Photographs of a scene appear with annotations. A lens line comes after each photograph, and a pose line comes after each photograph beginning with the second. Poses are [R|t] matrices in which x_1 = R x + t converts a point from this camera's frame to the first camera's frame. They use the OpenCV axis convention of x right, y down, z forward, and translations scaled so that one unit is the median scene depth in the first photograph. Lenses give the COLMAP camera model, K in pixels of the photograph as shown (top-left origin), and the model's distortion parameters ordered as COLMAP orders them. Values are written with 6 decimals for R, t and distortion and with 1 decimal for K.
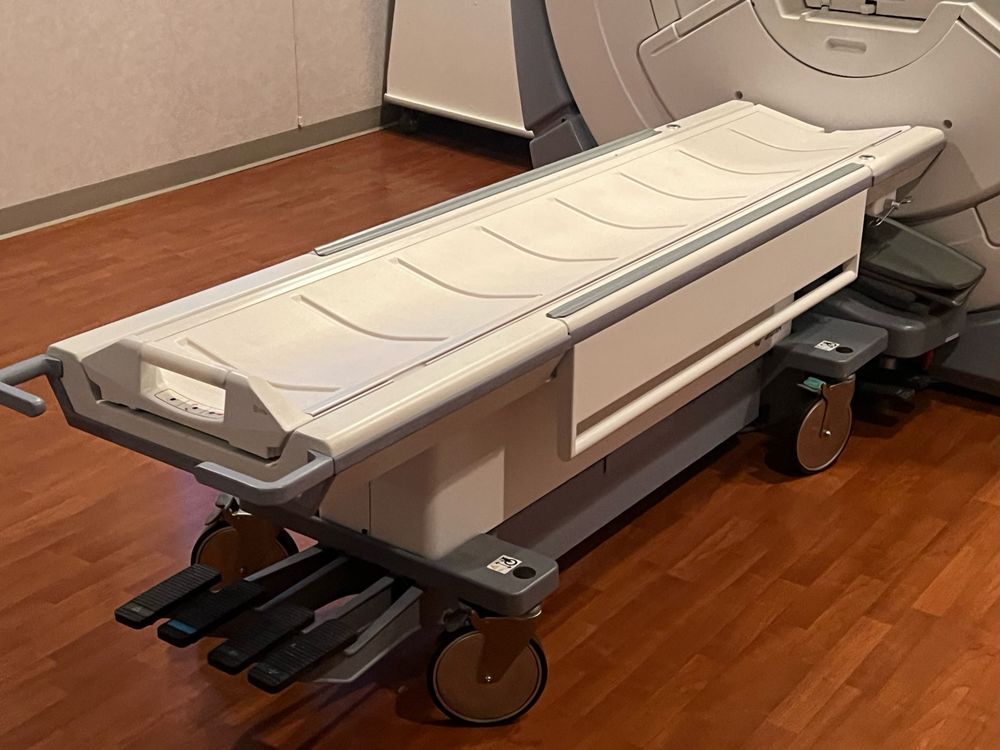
lens RADIAL K [[1501.0, 0, 500.0], [0, 1501.0, 375.0], [0, 0, 1]] dist [0.040415, -0.043368]
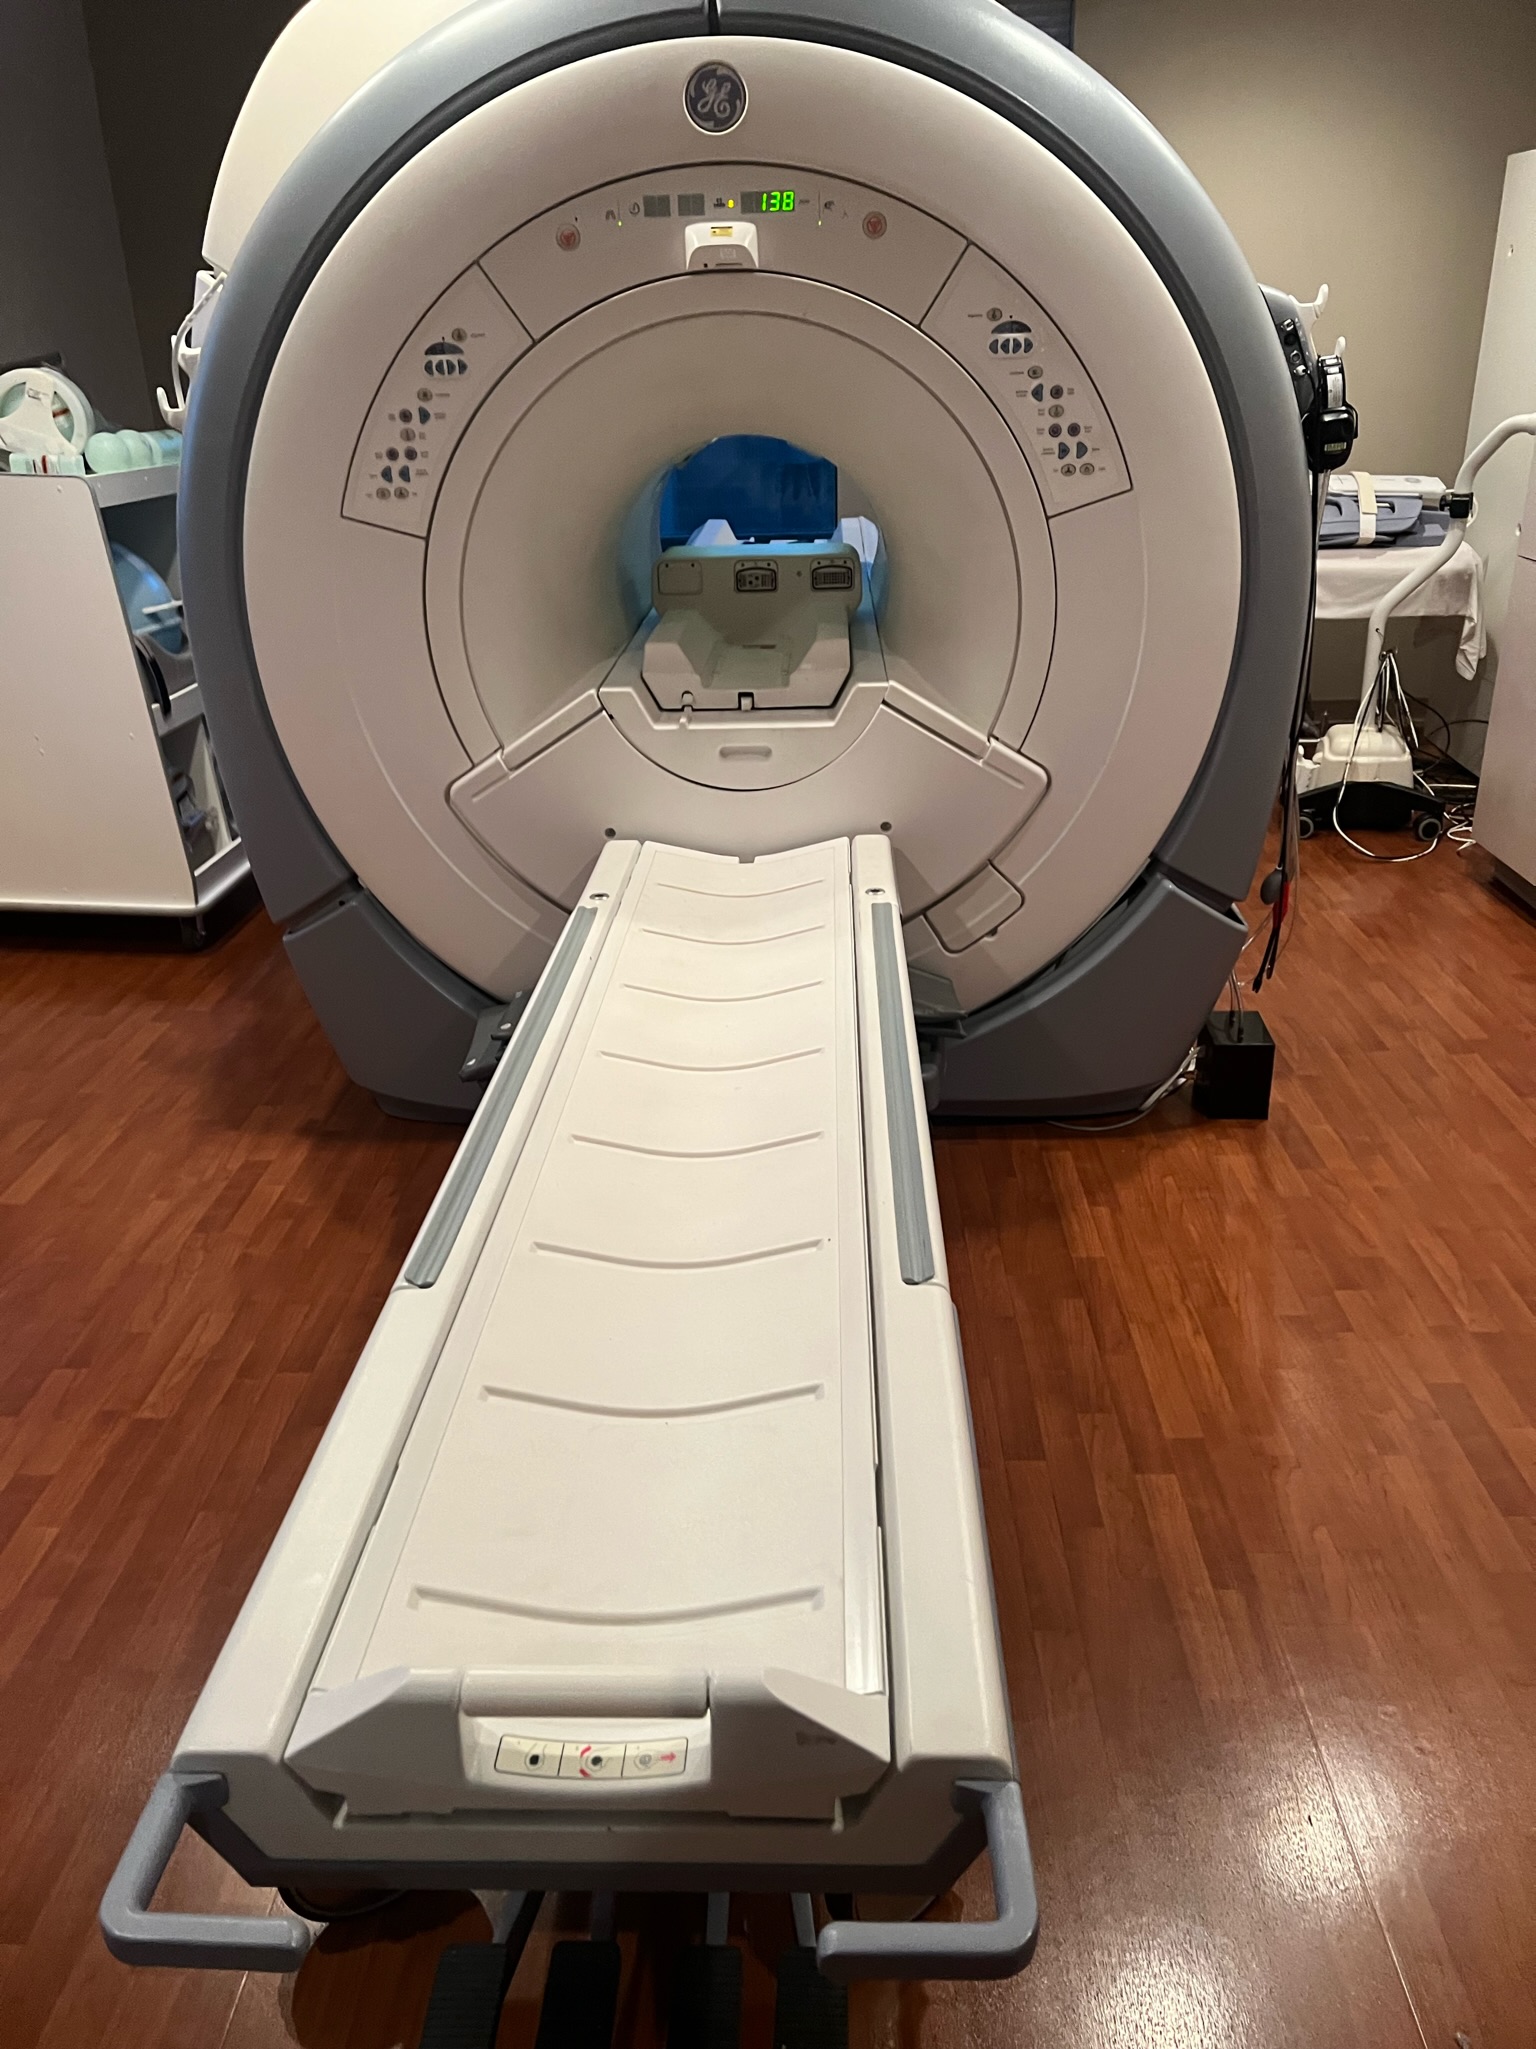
lens RADIAL K [[1522.1, 0, 768.0], [0, 1522.1, 1024.5], [0, 0, 1]] dist [0.035744, -0.003670]
pose [[0.827538, -0.250026, 0.502661, -0.204951], [0.247439, 0.966135, 0.073197, -0.136691], [-0.503939, 0.063805, 0.861379, 0.309410]]
